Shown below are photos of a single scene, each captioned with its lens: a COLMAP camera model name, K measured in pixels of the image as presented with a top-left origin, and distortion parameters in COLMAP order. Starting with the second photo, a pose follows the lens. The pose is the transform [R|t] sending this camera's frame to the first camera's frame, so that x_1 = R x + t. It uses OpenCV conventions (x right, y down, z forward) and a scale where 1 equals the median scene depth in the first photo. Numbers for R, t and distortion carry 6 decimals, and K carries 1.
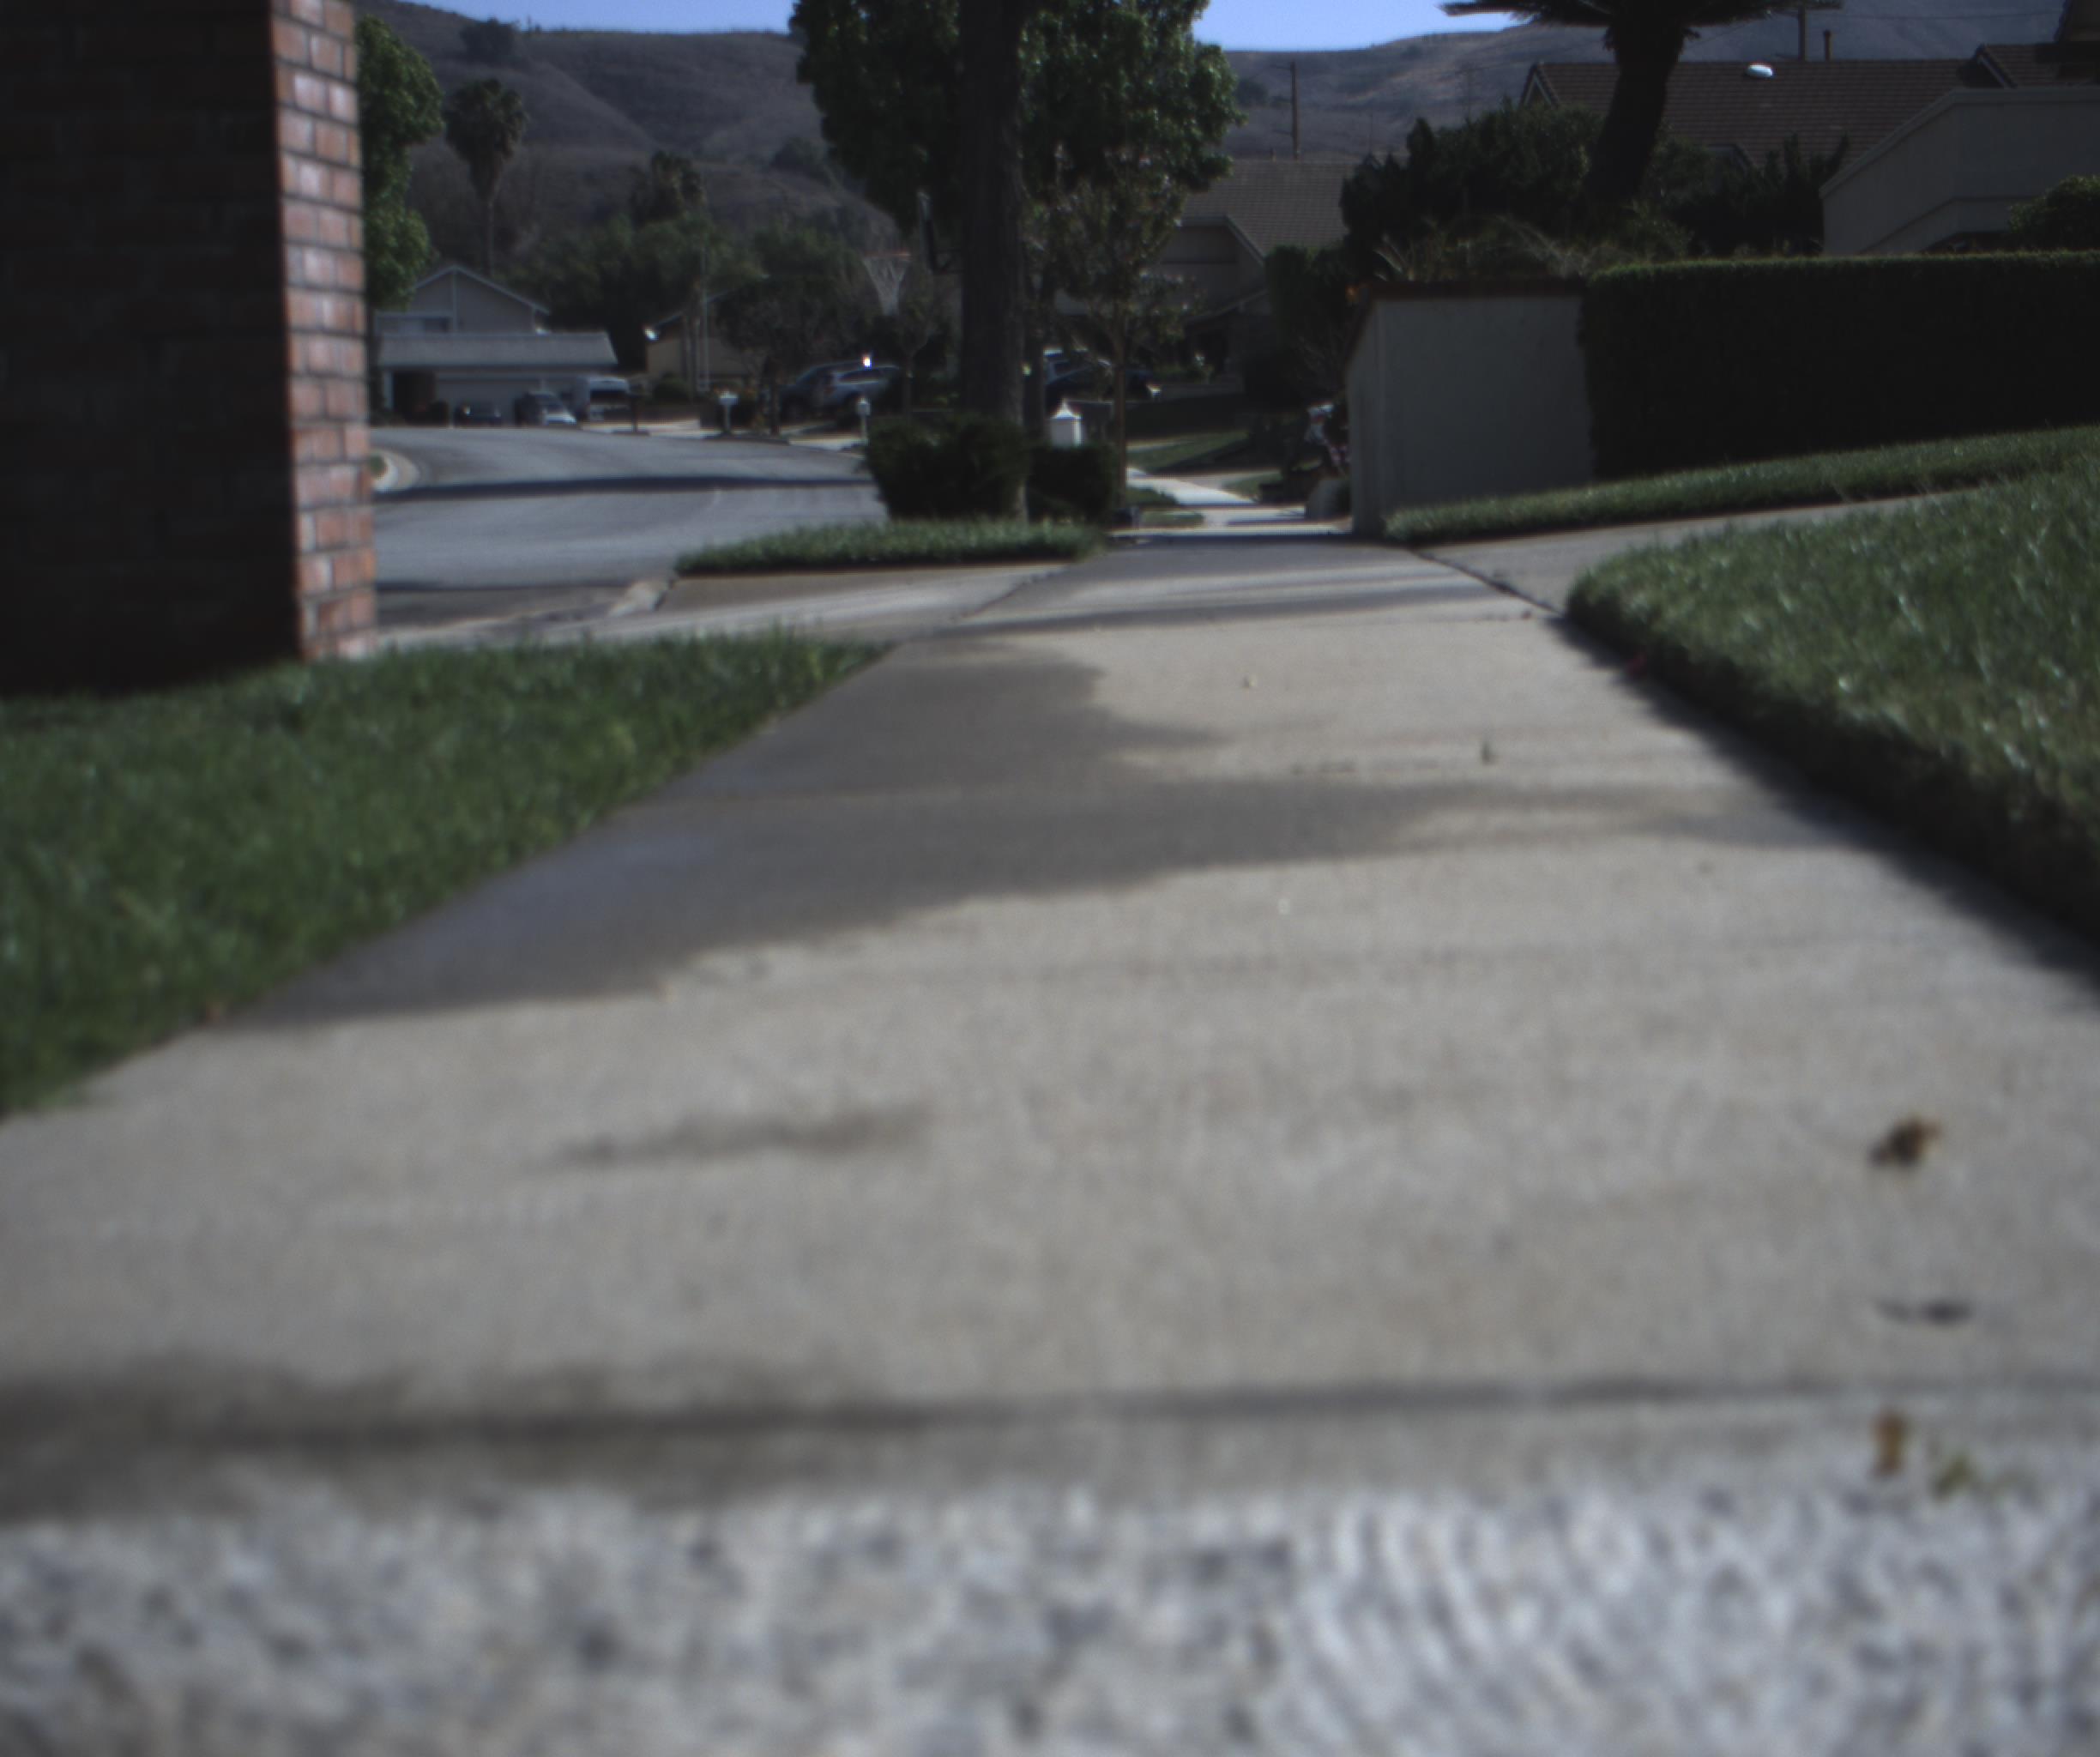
lens RADIAL K [[3923.7, 0, 1050.0], [0, 3923.7, 878.5], [0, 0, 1]] dist [-0.185401, 0.856989]
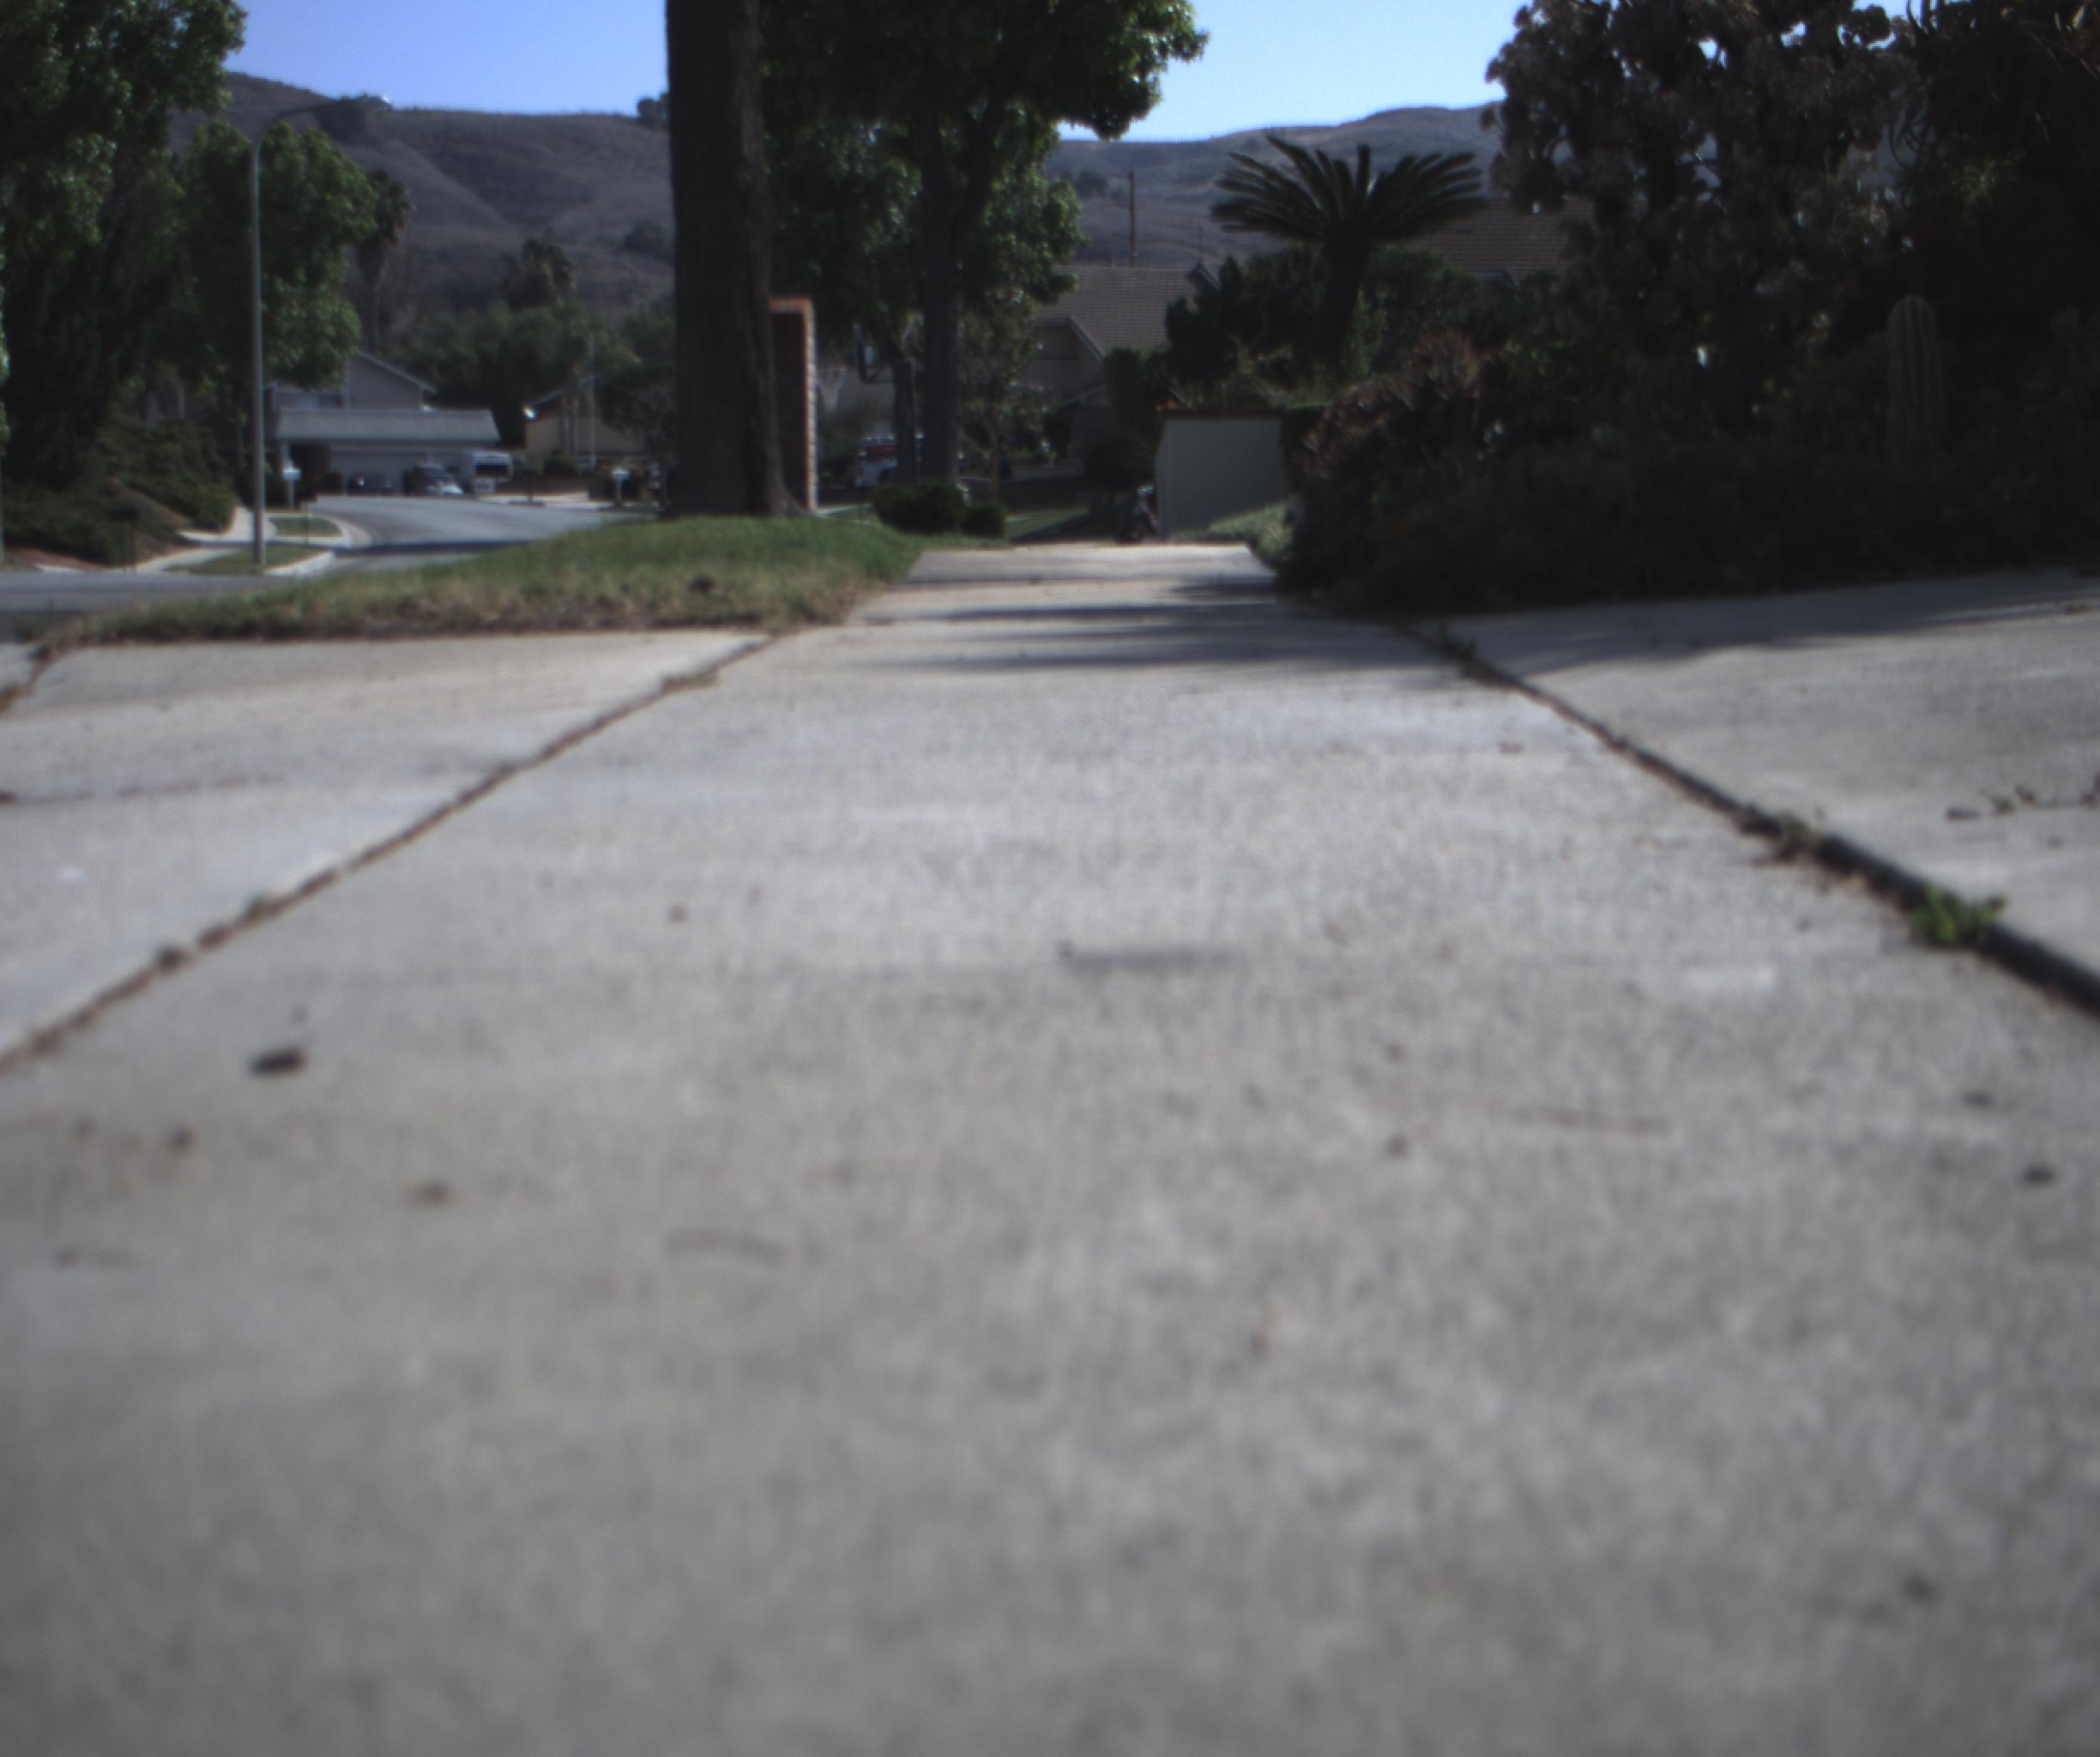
lens RADIAL K [[3923.7, 0, 1050.0], [0, 3923.7, 878.5], [0, 0, 1]] dist [-0.185401, 0.856989]
pose [[0.999011, 0.011994, 0.042809, -0.006968], [-0.011092, 0.999713, -0.021245, 0.015926], [-0.043051, 0.020749, 0.998857, -0.124072]]
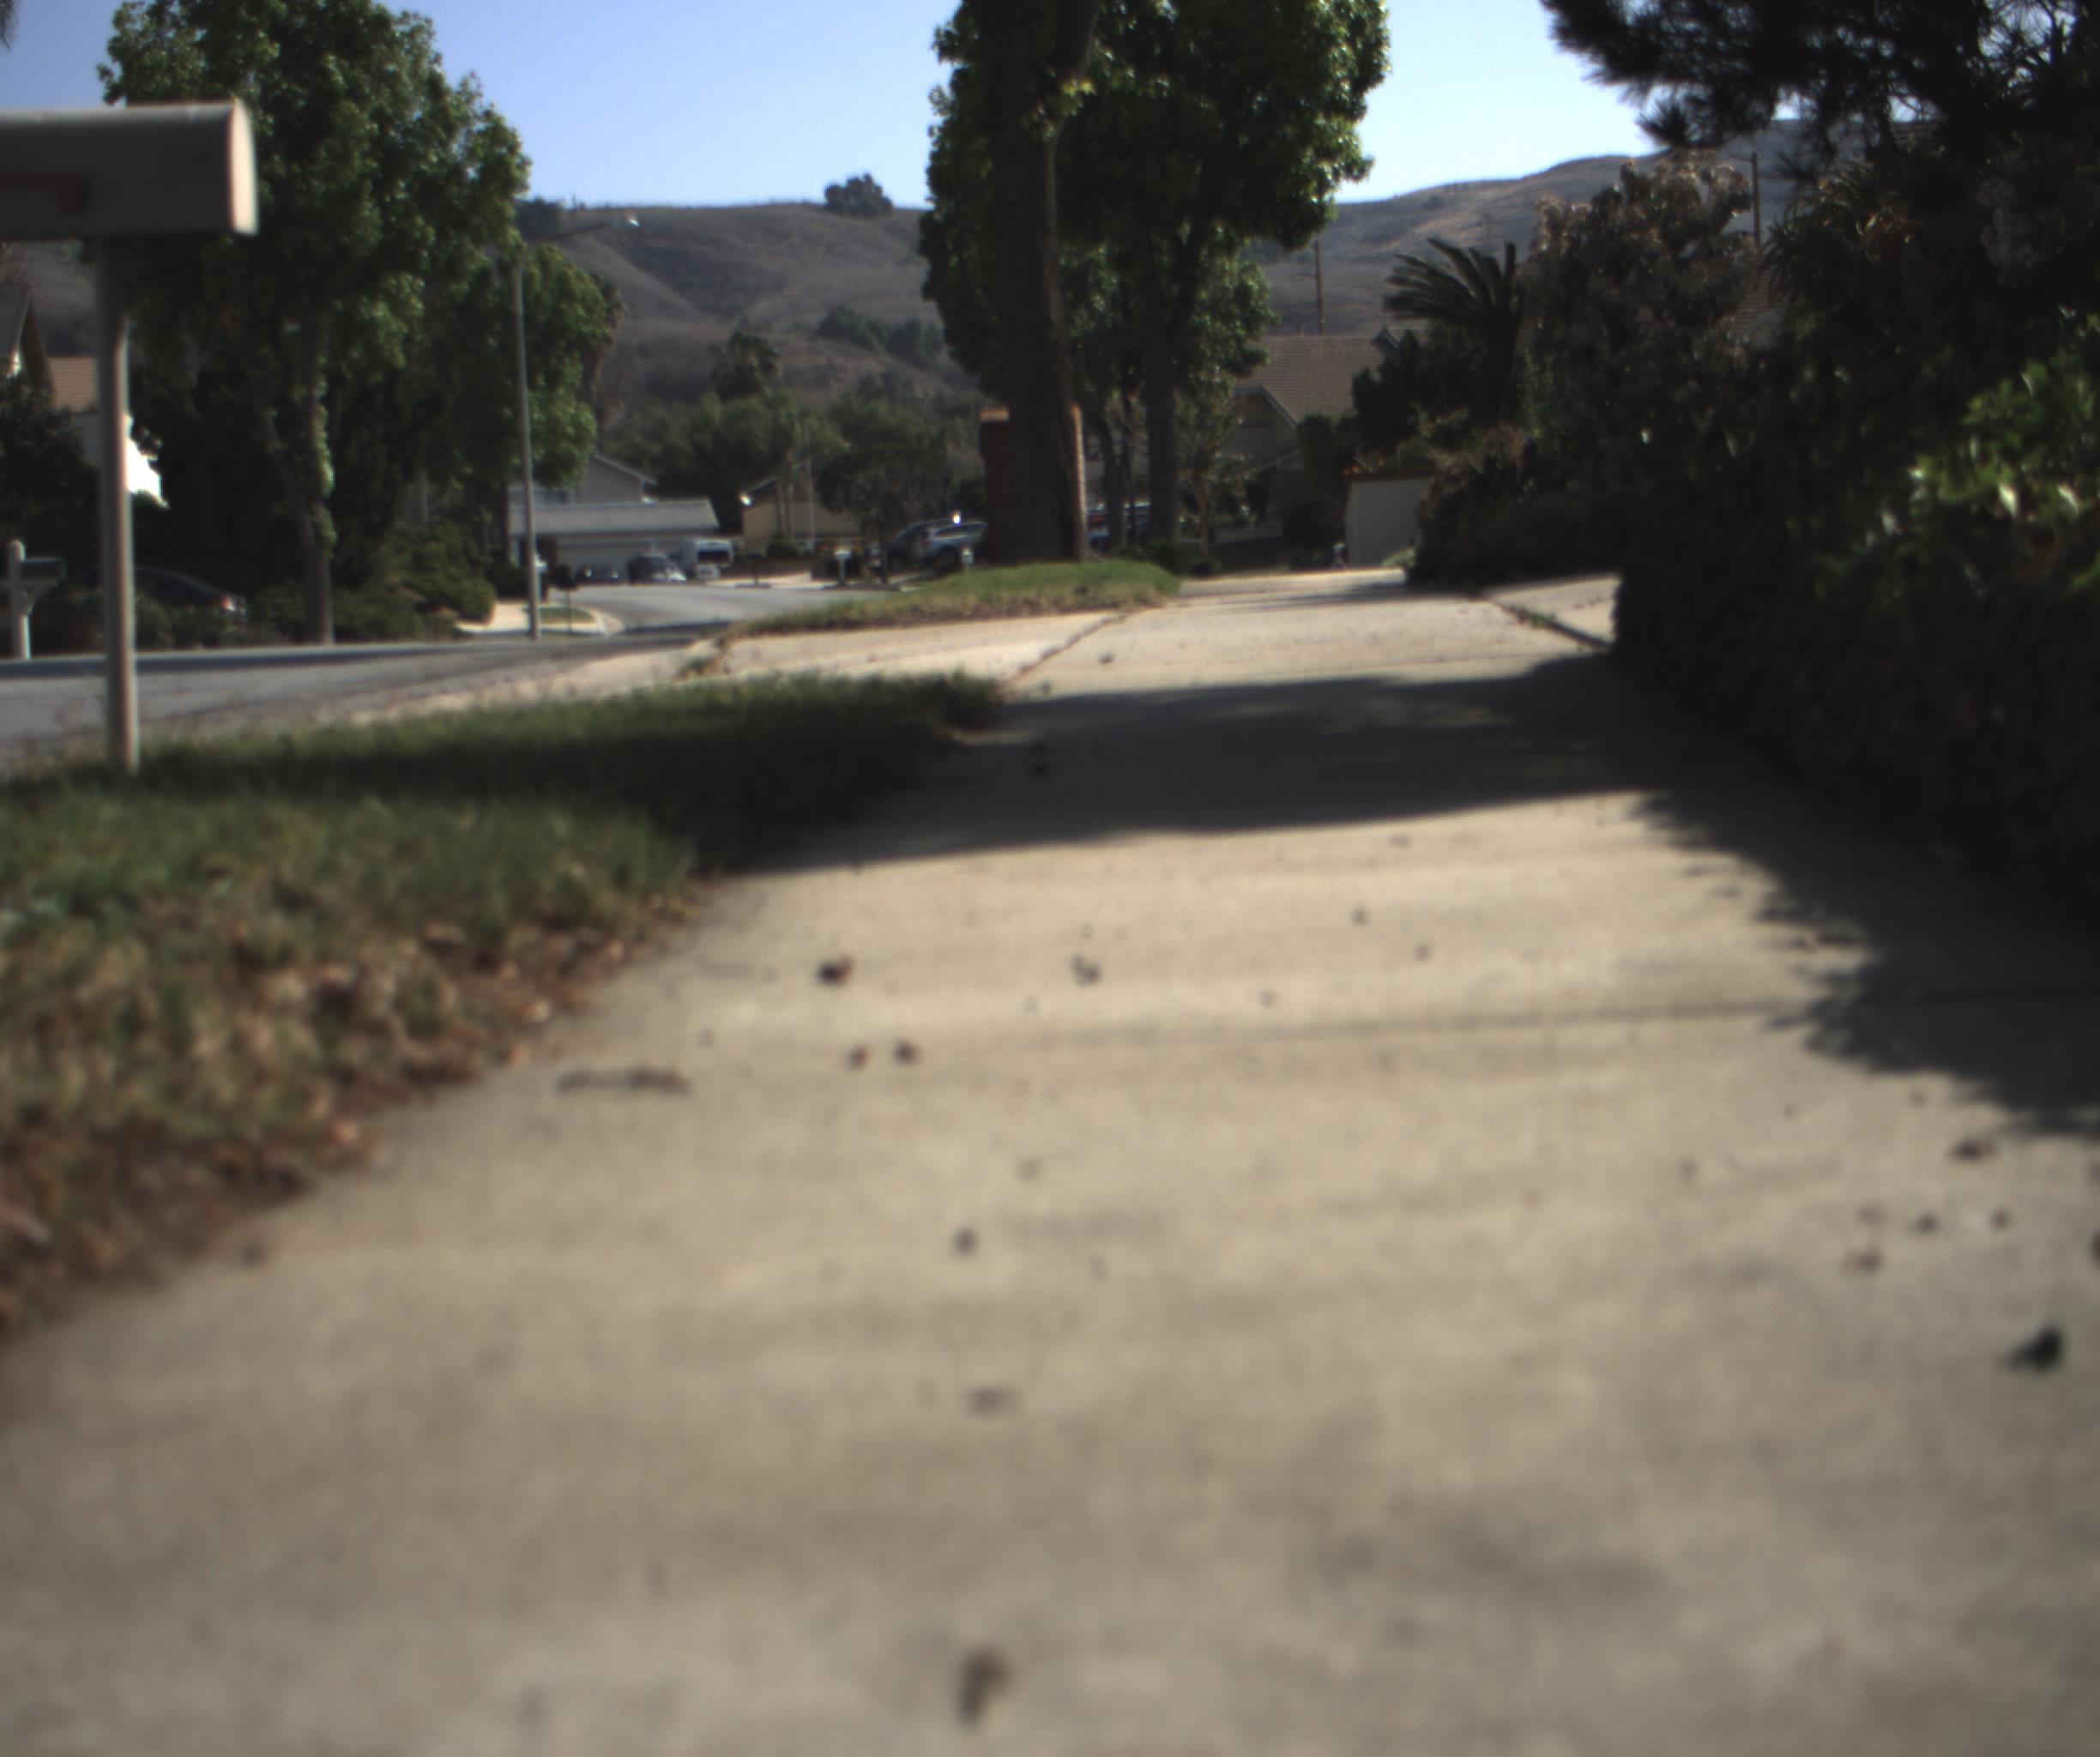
lens RADIAL K [[3923.7, 0, 1050.0], [0, 3923.7, 878.5], [0, 0, 1]] dist [-0.185401, 0.856989]
pose [[0.999555, -0.027610, -0.011320, -0.010431], [0.027149, 0.998868, -0.039056, 0.024239], [0.012386, 0.038731, 0.999173, -0.185813]]
